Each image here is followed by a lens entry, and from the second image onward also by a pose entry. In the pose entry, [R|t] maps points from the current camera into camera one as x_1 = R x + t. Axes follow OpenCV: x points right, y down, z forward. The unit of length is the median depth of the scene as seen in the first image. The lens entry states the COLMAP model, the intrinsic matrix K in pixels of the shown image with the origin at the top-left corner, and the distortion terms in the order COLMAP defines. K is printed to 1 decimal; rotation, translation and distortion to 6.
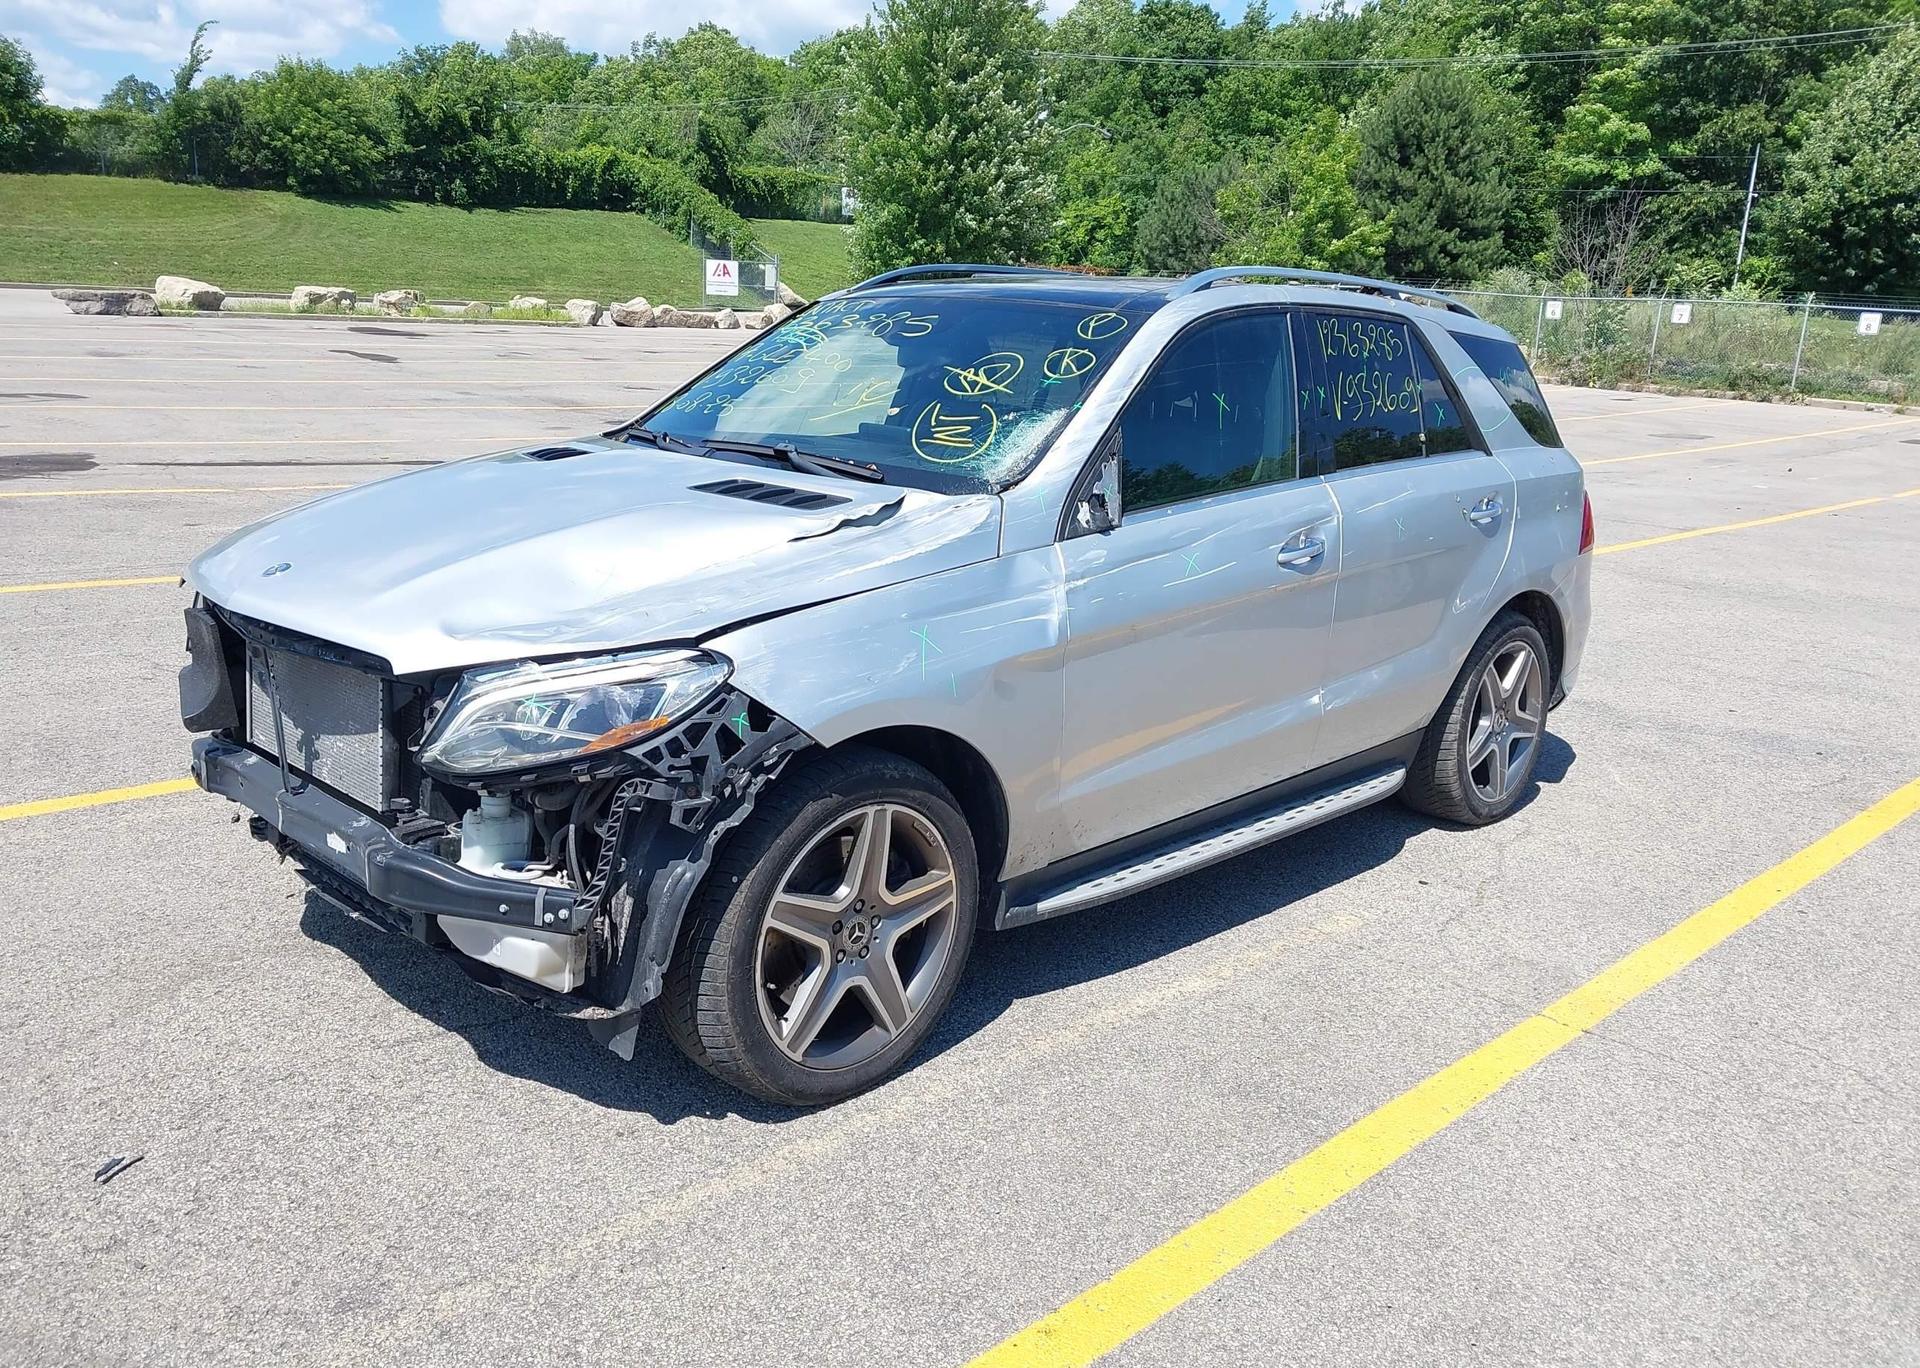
lens RADIAL K [[1517.8, 0, 945.1], [0, 1517.8, 679.7], [0, 0, 1]] dist [0.030318, -0.044128]
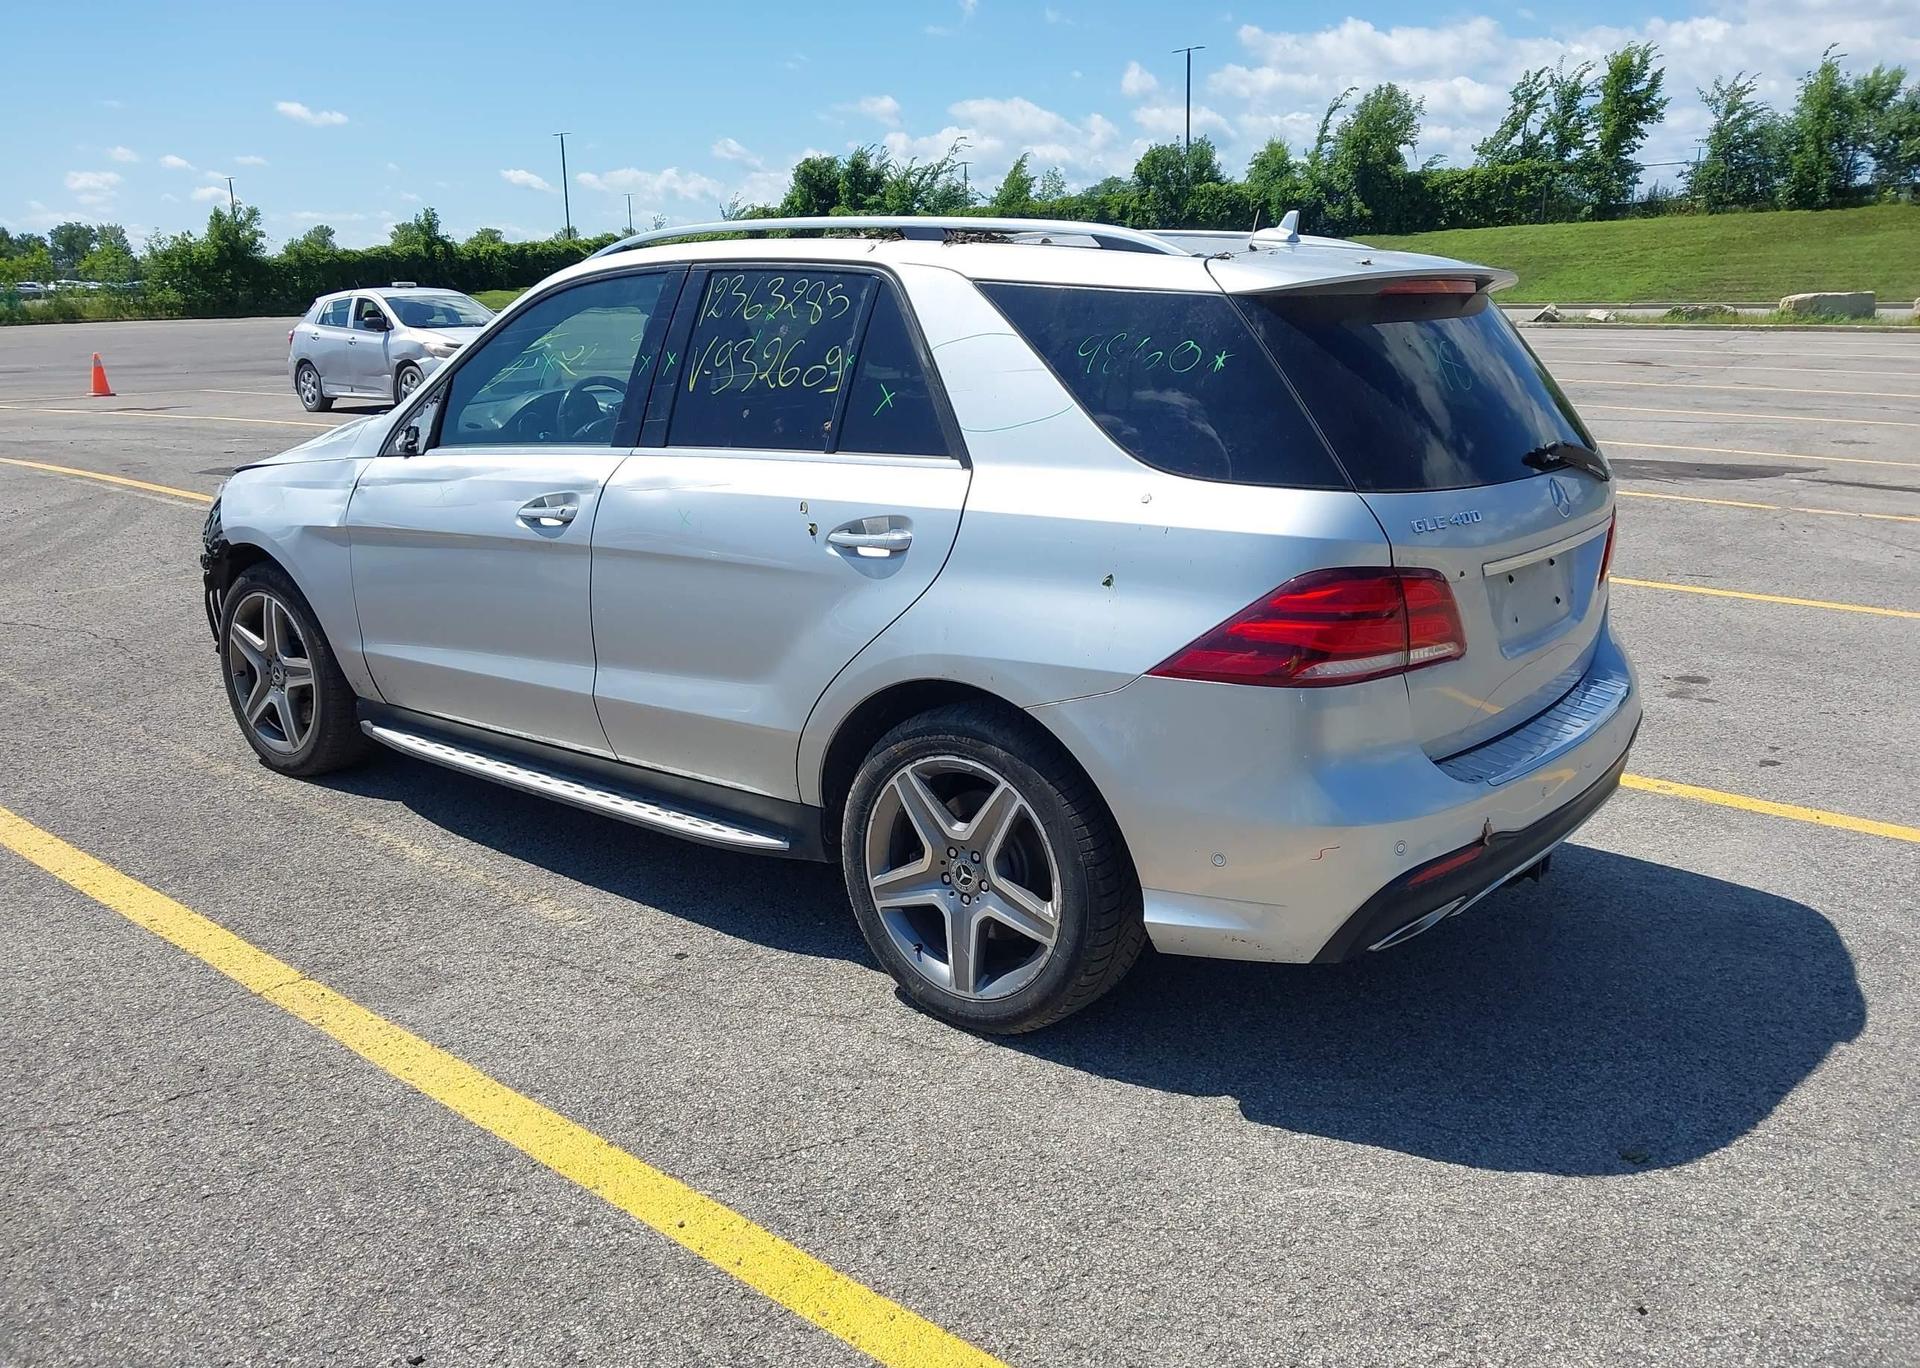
lens RADIAL K [[1517.8, 0, 967.1], [0, 1517.8, 666.2], [0, 0, 1]] dist [0.030318, -0.044128]
pose [[0.110083, 0.190670, -0.975462, 1.106594], [-0.221558, 0.961440, 0.162926, -0.186317], [0.968914, 0.198186, 0.148083, 1.002767]]
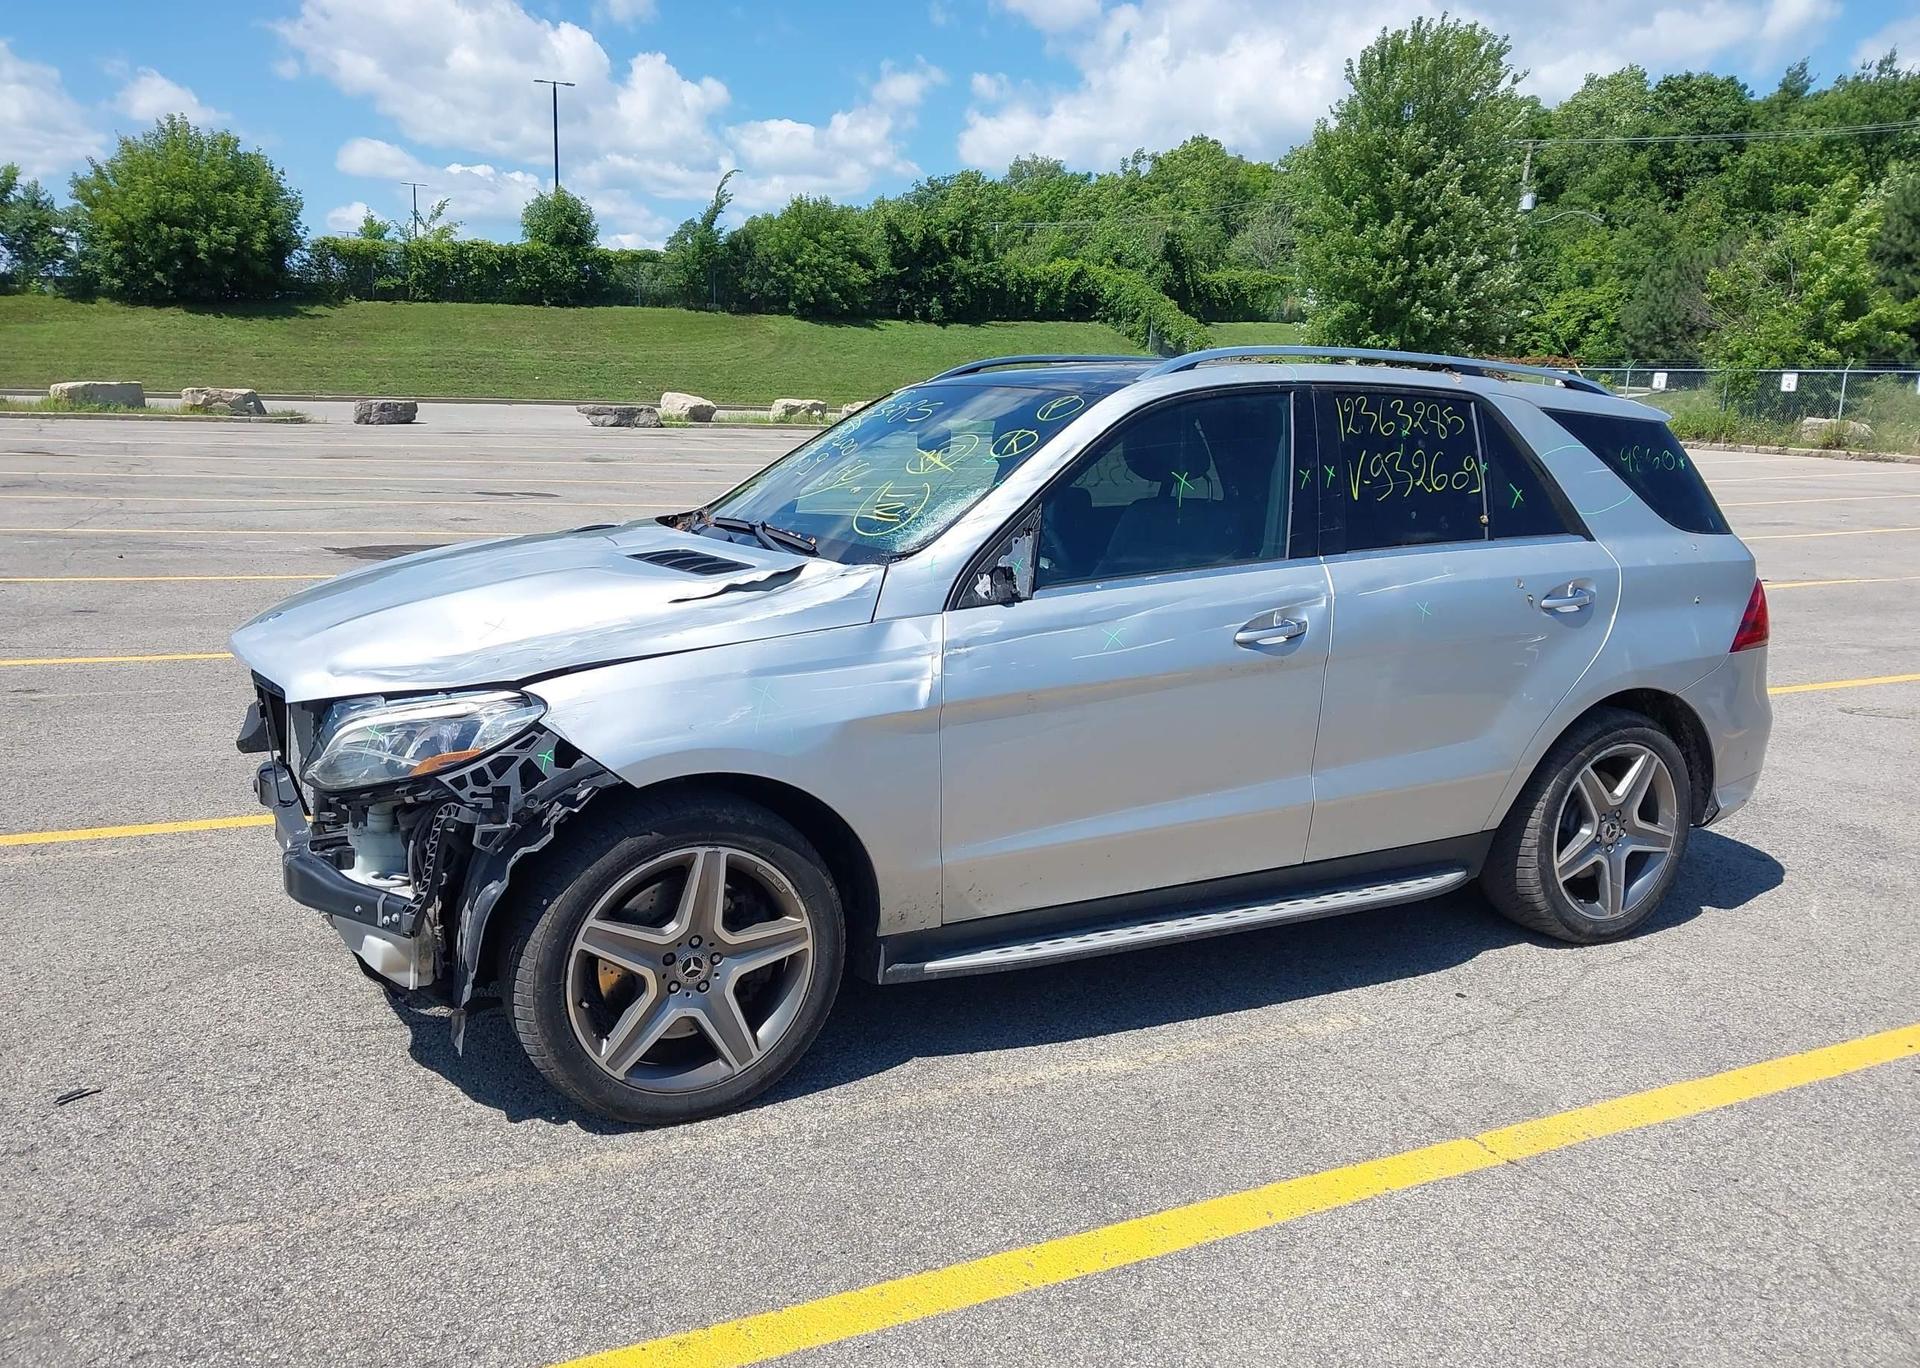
lens RADIAL K [[1517.8, 0, 949.6], [0, 1517.8, 688.5], [0, 0, 1]] dist [0.030318, -0.044128]
pose [[0.952904, 0.035406, -0.301200, 0.292719], [-0.053249, 0.997266, -0.051235, 0.011096], [0.298562, 0.064861, 0.952184, 0.012709]]
